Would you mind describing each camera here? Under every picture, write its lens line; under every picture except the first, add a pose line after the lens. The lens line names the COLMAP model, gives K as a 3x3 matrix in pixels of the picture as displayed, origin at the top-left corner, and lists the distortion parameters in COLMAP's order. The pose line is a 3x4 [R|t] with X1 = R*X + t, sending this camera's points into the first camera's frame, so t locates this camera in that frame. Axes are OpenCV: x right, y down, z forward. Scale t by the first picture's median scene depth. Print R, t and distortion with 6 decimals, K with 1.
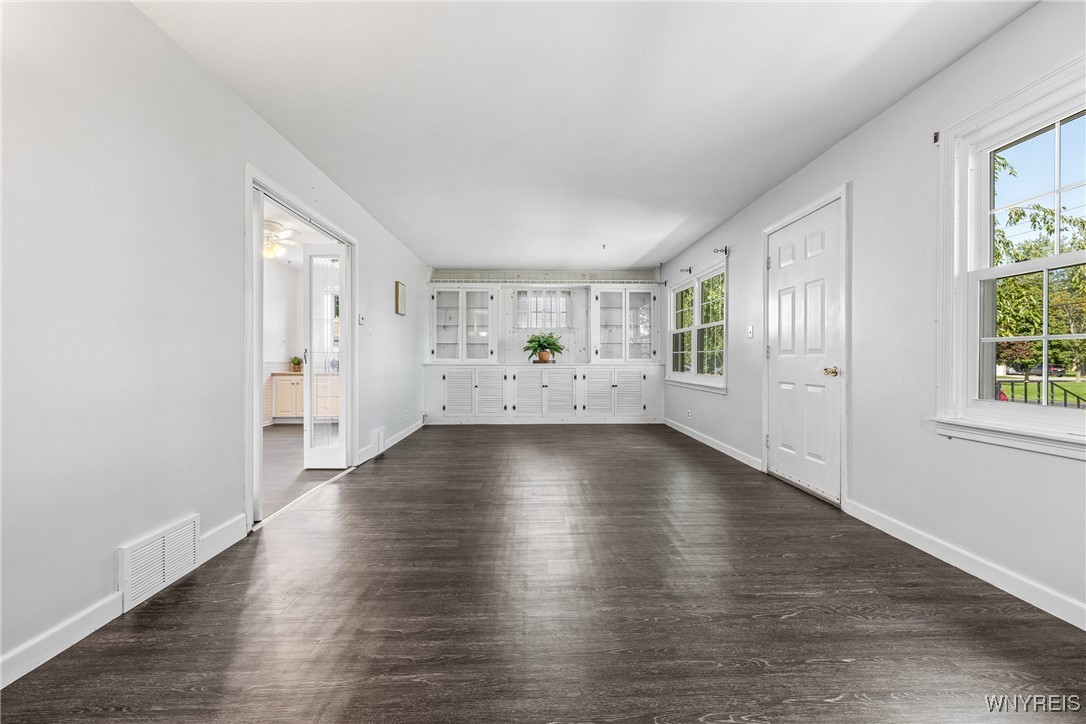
lens RADIAL K [[455.8, 0, 543.0], [0, 455.8, 362.0], [0, 0, 1]] dist [-0.001300, -0.000092]
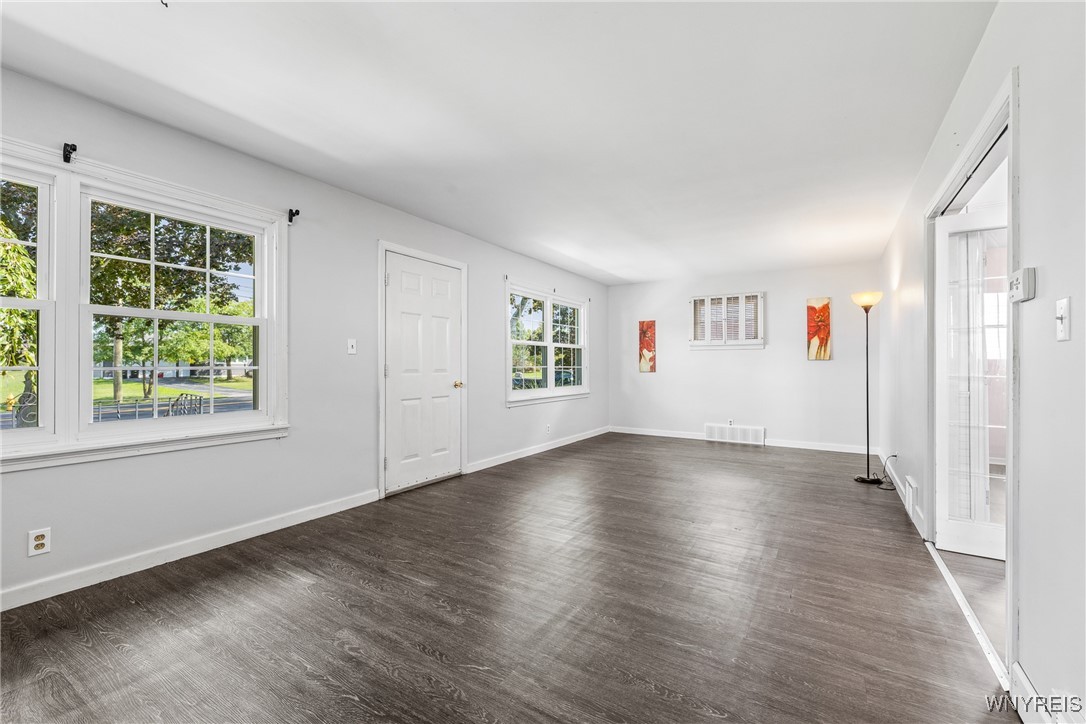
lens RADIAL K [[454.2, 0, 547.2], [0, 454.2, 368.4], [0, 0, 1]] dist [-0.001795, 0.000107]
pose [[-0.830536, 0.001650, 0.556962, -0.396437], [0.008288, 0.999922, 0.009396, -0.040685], [-0.556903, 0.012420, -0.830485, 1.943714]]
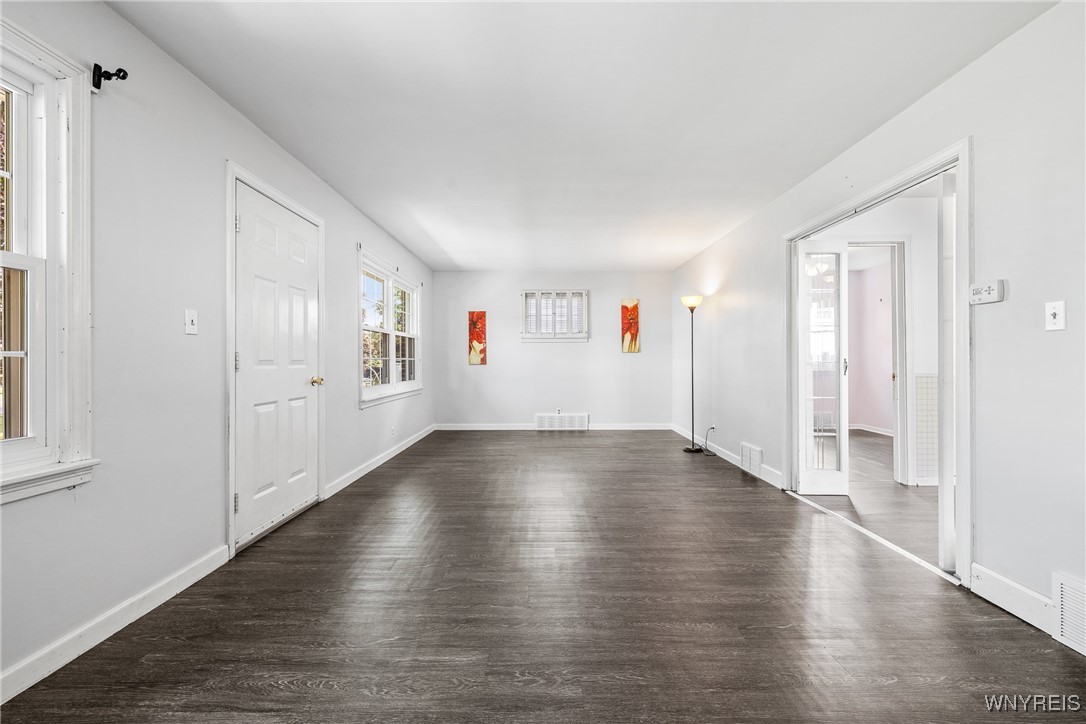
lens RADIAL K [[455.8, 0, 543.0], [0, 455.8, 362.0], [0, 0, 1]] dist [-0.001300, -0.000092]
pose [[-0.999562, 0.009471, 0.028046, 0.058347], [0.009772, 0.999896, 0.010614, -0.029835], [-0.027942, 0.010883, -0.999550, 1.958996]]
